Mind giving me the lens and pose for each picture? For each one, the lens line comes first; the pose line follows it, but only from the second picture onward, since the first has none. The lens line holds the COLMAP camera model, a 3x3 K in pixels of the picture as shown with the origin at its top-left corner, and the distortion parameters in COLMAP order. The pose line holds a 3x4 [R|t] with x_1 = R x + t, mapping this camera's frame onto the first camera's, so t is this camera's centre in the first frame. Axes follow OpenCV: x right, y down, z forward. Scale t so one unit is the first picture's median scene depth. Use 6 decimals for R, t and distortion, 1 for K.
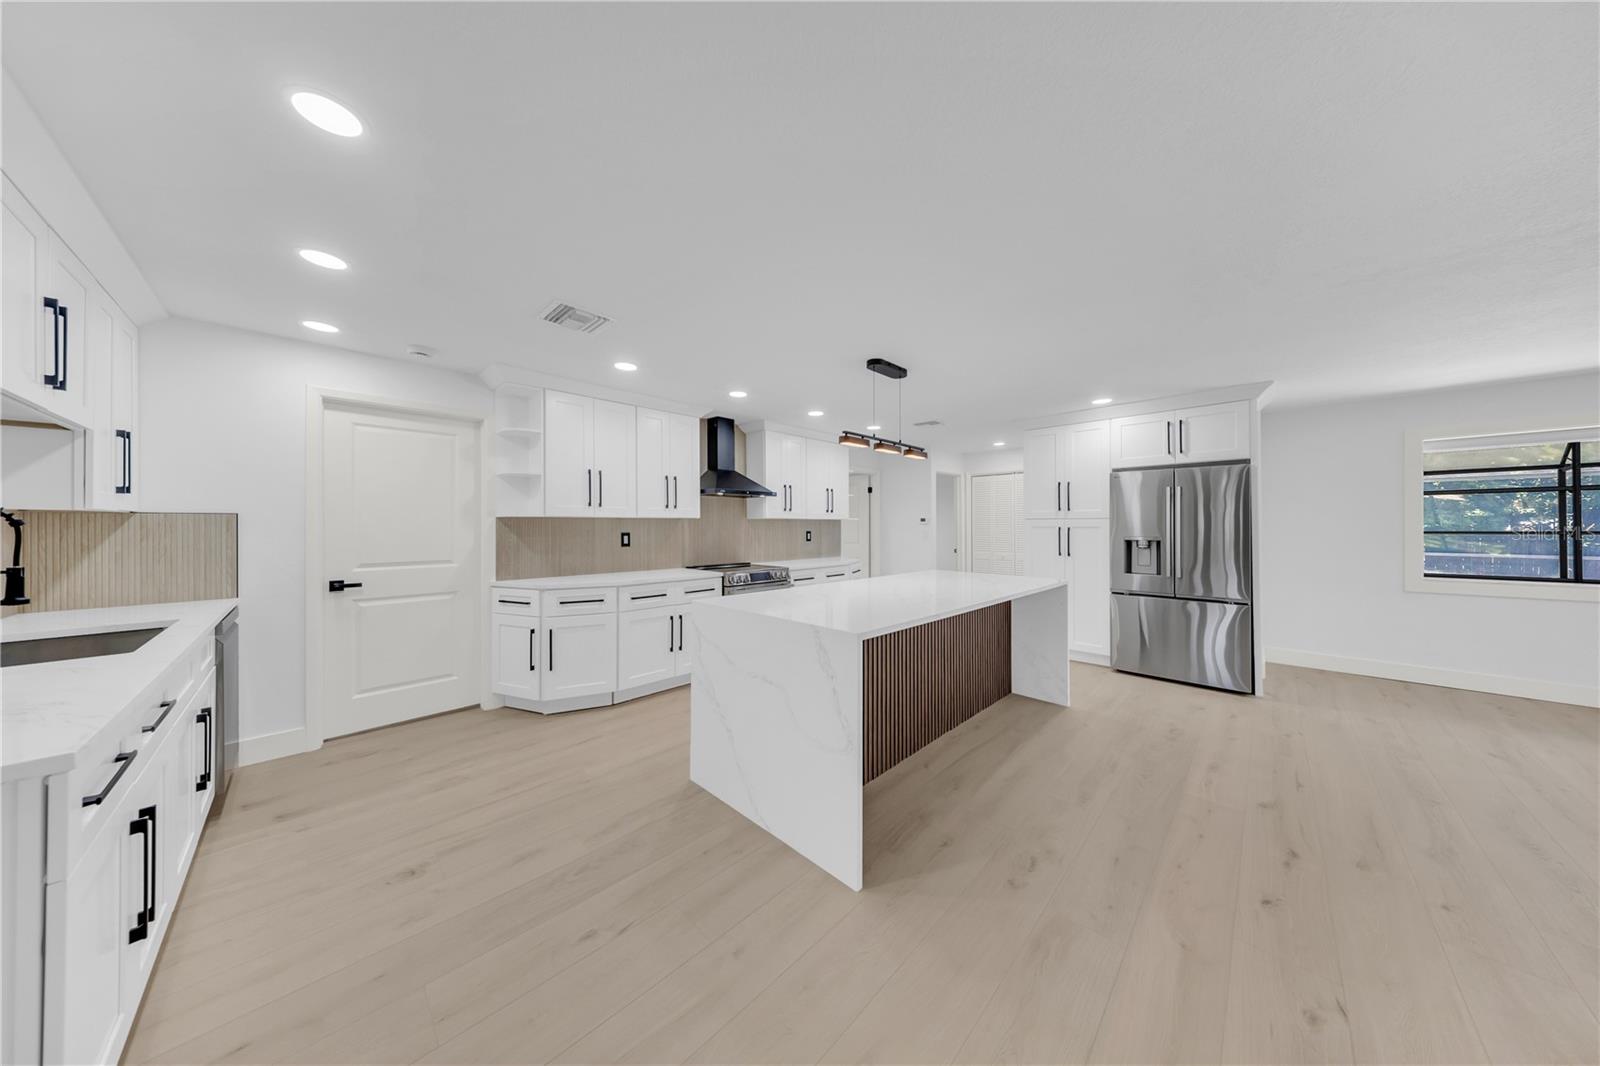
lens RADIAL K [[478.2, 0, 791.7], [0, 478.2, 524.0], [0, 0, 1]] dist [0.008282, -0.002230]
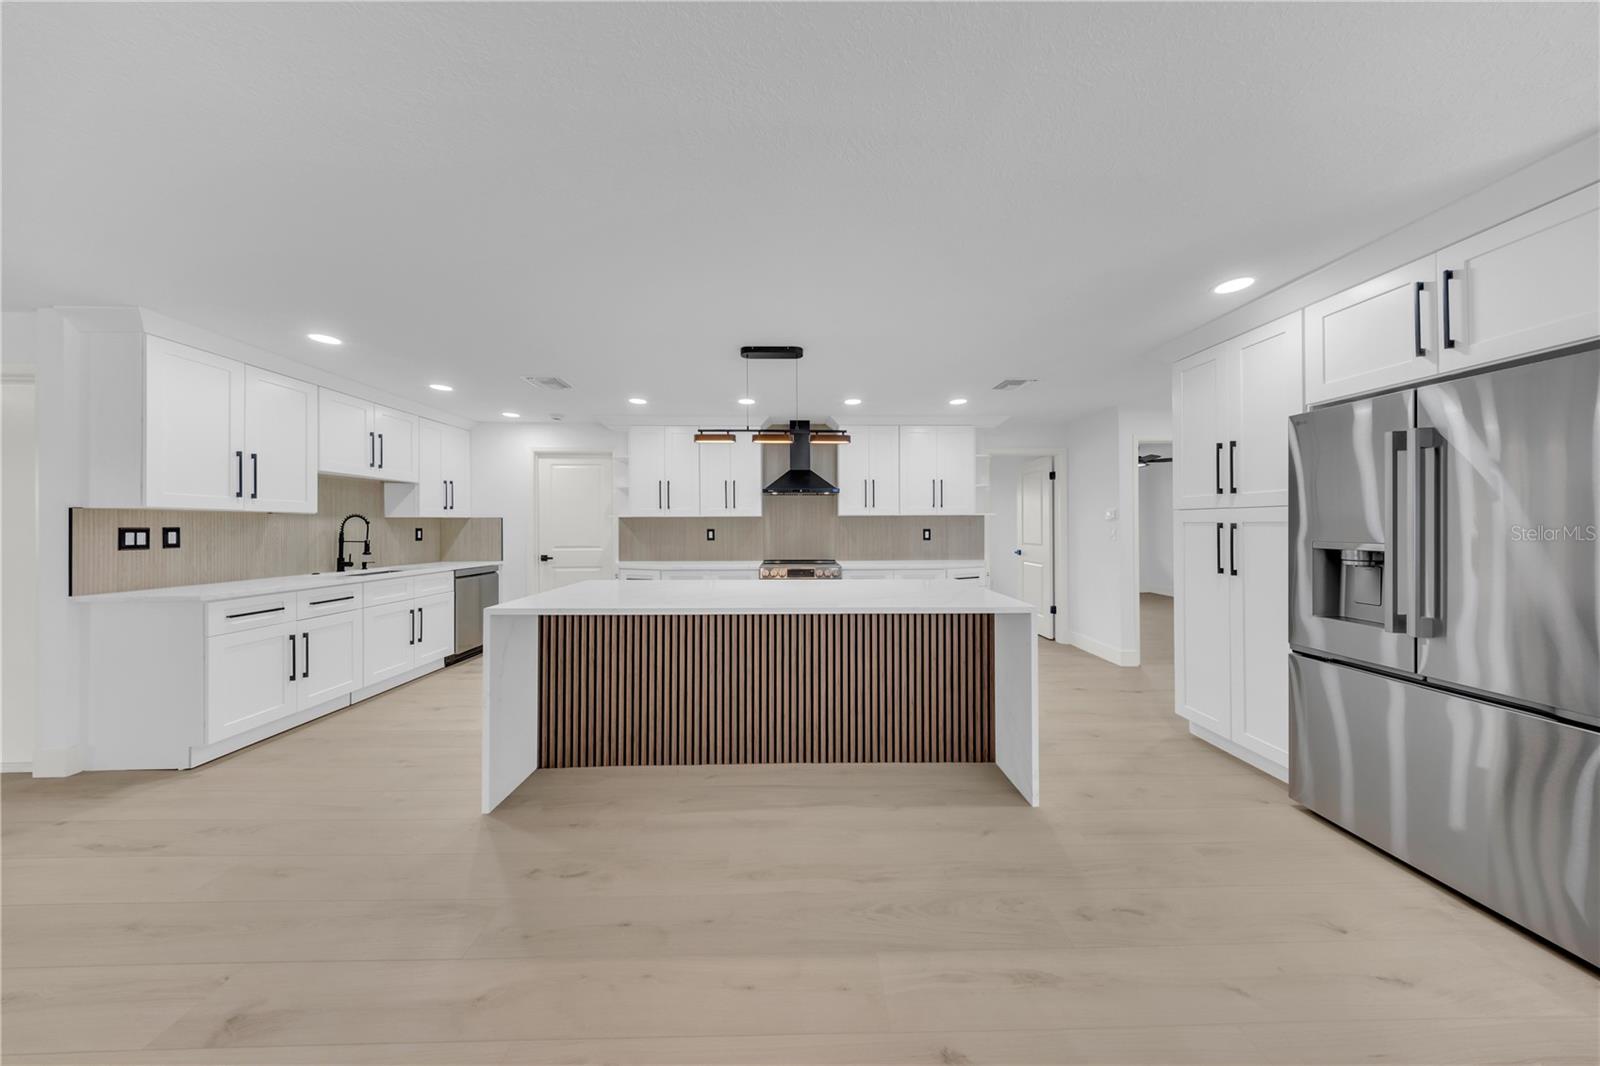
lens RADIAL K [[478.2, 0, 803.6], [0, 478.2, 519.5], [0, 0, 1]] dist [0.008282, -0.002230]
pose [[0.720707, -0.009334, -0.693177, 0.723364], [0.005237, 0.999954, -0.008020, 0.005591], [0.693220, 0.002150, 0.720722, 0.302190]]
